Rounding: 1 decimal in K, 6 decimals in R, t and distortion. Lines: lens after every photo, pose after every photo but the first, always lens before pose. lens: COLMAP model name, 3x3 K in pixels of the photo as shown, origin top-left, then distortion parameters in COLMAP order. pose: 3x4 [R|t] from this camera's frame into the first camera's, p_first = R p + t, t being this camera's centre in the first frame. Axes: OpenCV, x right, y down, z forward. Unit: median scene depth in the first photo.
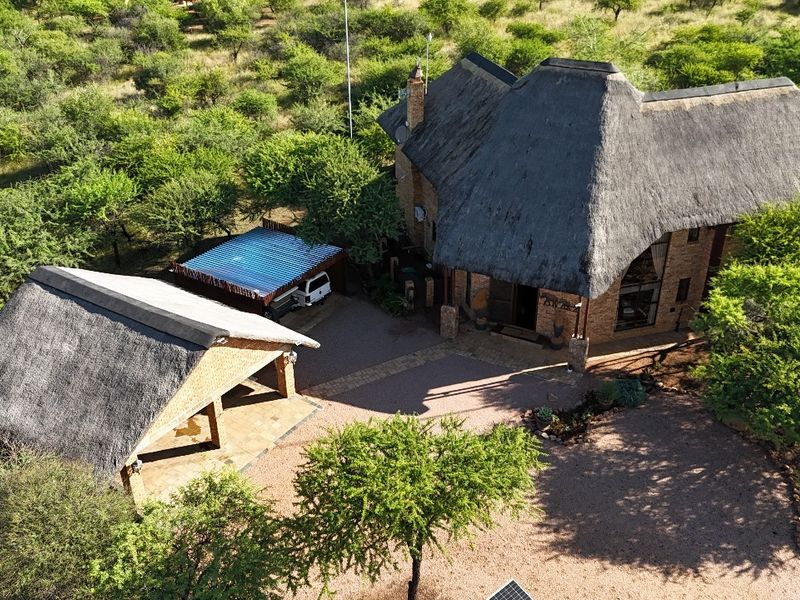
lens RADIAL K [[790.8, 0, 401.1], [0, 790.8, 303.4], [0, 0, 1]] dist [0.040575, 0.000000]
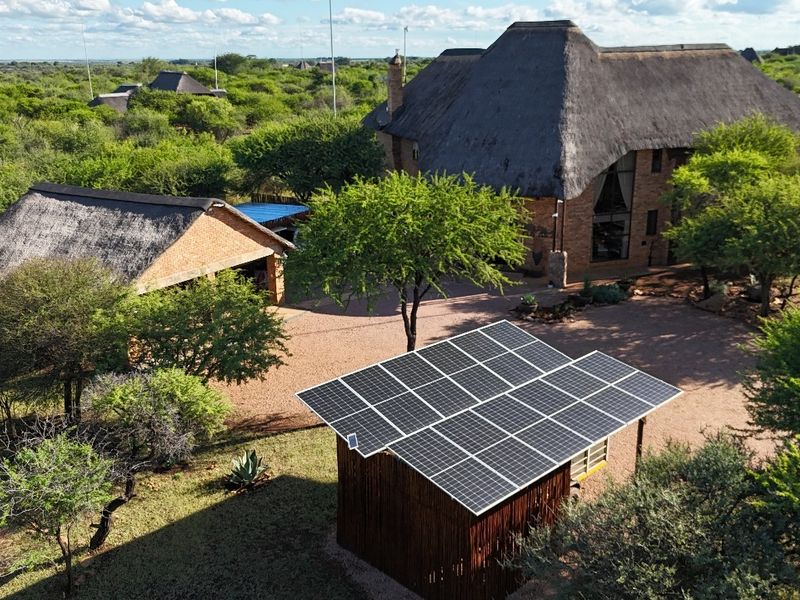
lens RADIAL K [[790.8, 0, 399.2], [0, 790.8, 294.2], [0, 0, 1]] dist [0.040575, 0.000000]
pose [[0.999370, -0.013669, 0.032755, -0.019376], [0.020754, 0.973708, -0.226853, 0.331445], [-0.028793, 0.227390, 0.973378, 0.000166]]
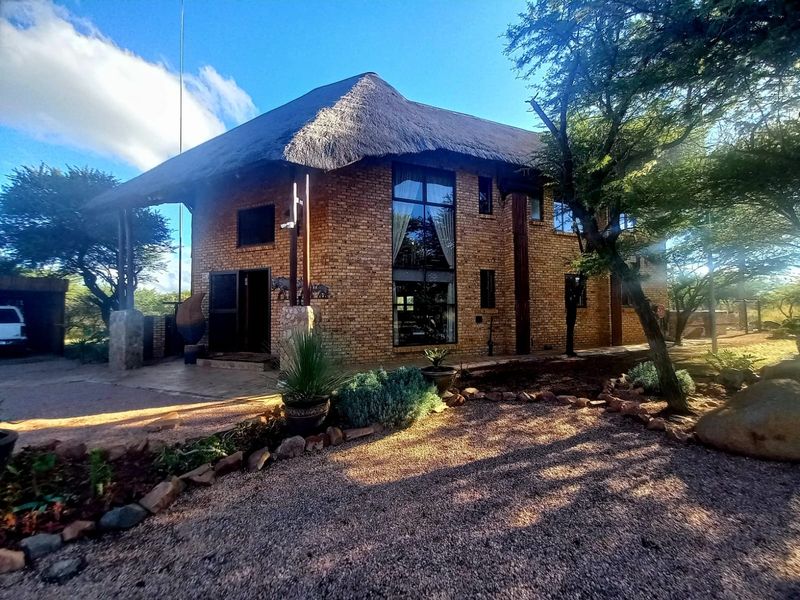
lens RADIAL K [[315.0, 0, 401.8], [0, 315.0, 303.1], [0, 0, 1]] dist [0.000664, 0.000513]
pose [[0.995473, 0.001572, 0.095029, 0.269480], [0.048415, 0.852021, -0.521263, 0.146796], [-0.081786, 0.523505, 0.848088, 0.829092]]
